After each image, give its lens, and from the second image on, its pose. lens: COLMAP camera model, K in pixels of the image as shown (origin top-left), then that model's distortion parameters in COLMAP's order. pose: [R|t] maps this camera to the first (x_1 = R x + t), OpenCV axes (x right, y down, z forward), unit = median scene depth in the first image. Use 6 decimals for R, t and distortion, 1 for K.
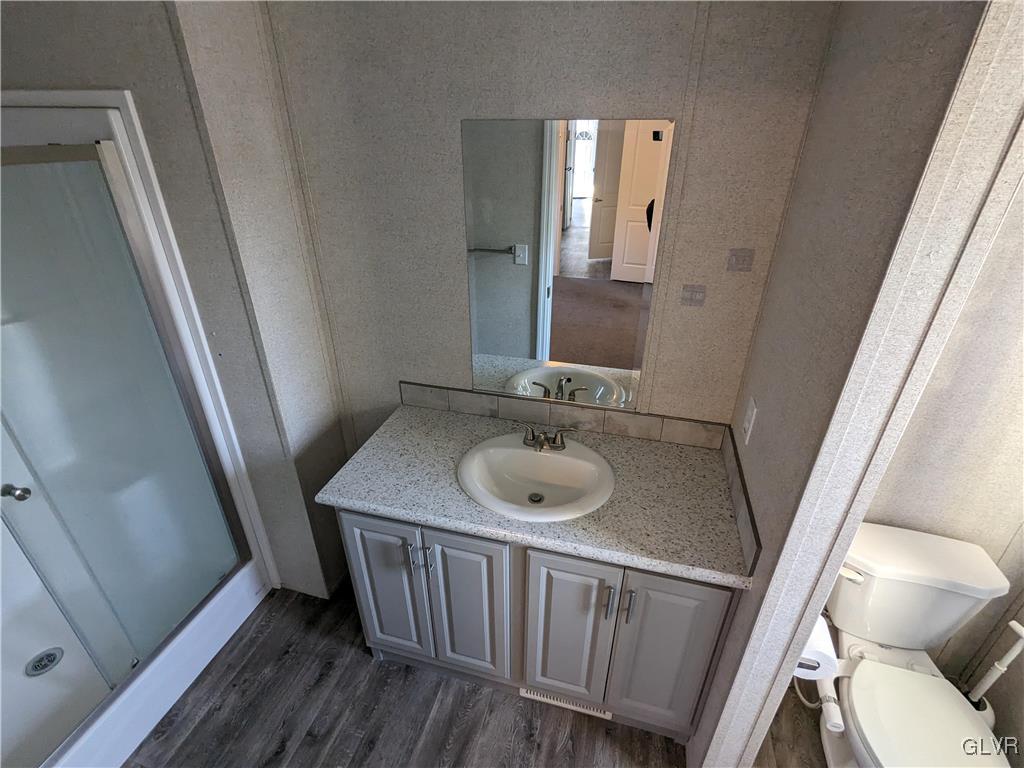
lens RADIAL K [[485.1, 0, 509.1], [0, 485.1, 383.0], [0, 0, 1]] dist [-0.005090, 0.004094]
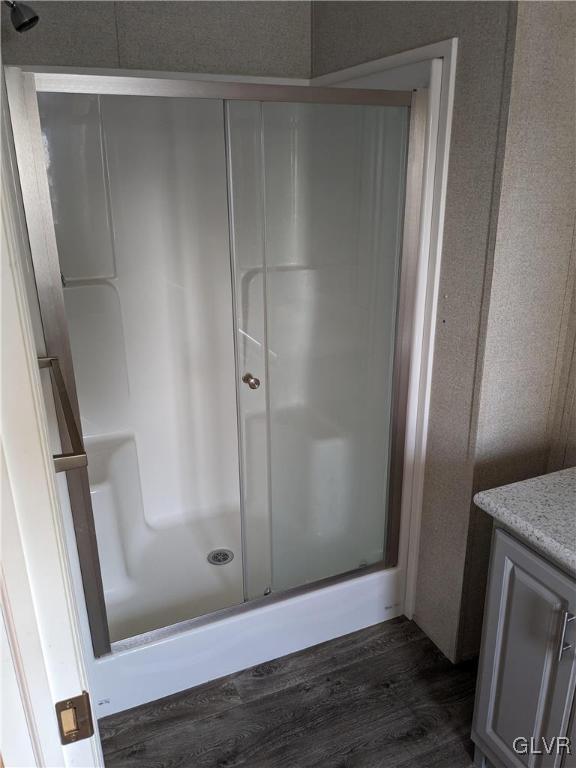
lens RADIAL K [[605.2, 0, 293.4], [0, 605.2, 389.0], [0, 0, 1]] dist [0.055118, -0.089770]
pose [[0.639238, 0.251021, -0.726886, 0.082400], [-0.350505, 0.936438, 0.015146, 0.144567], [0.684486, 0.245095, 0.686591, 0.060045]]
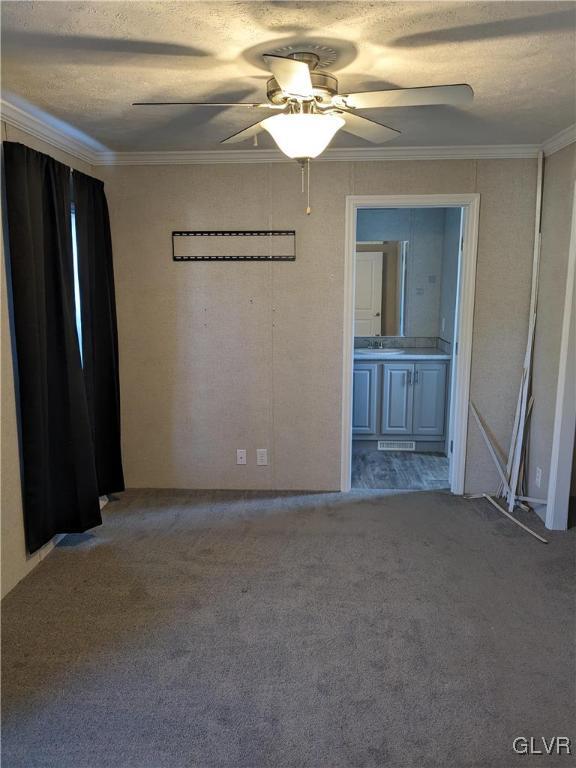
lens RADIAL K [[605.2, 0, 288.3], [0, 605.2, 388.7], [0, 0, 1]] dist [0.055118, -0.089770]
pose [[0.977936, -0.038210, 0.205378, -1.137278], [0.098039, 0.952085, -0.289693, 1.304908], [-0.184469, 0.303437, 0.934825, -2.061432]]
